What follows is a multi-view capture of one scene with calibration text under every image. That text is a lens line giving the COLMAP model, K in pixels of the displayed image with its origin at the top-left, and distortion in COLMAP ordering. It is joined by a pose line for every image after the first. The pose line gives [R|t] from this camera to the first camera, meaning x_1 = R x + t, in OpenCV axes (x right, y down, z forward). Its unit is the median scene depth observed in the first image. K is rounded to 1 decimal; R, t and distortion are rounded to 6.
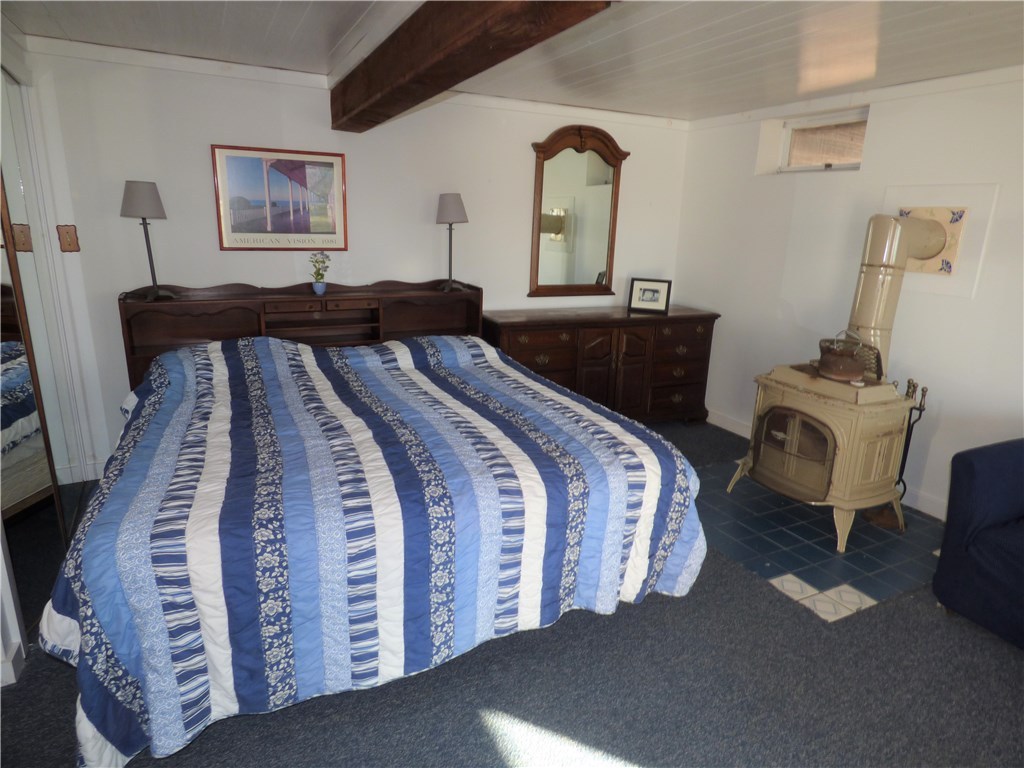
lens RADIAL K [[608.0, 0, 512.0], [0, 608.0, 384.0], [0, 0, 1]] dist [-0.017022, 0.001483]
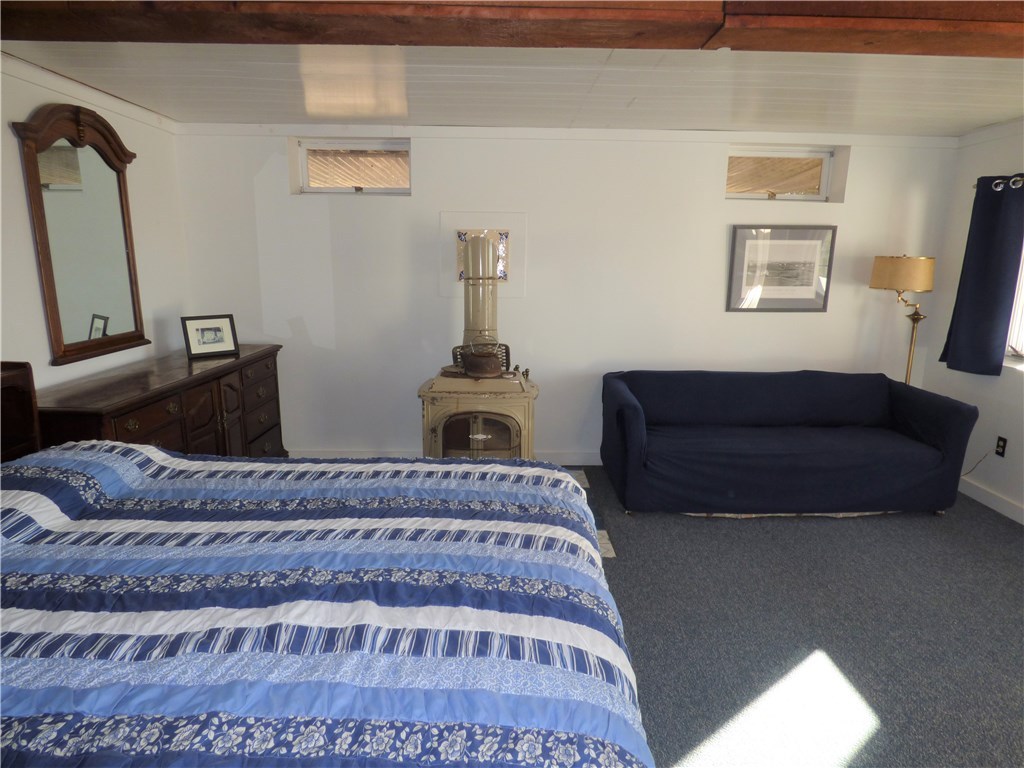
lens RADIAL K [[609.0, 0, 512.0], [0, 609.0, 384.0], [0, 0, 1]] dist [0.023943, 0.002865]
pose [[0.451428, -0.216292, 0.865697, -0.354639], [0.242661, 0.963371, 0.114157, -0.090357], [-0.858678, 0.158537, 0.487378, 0.302395]]
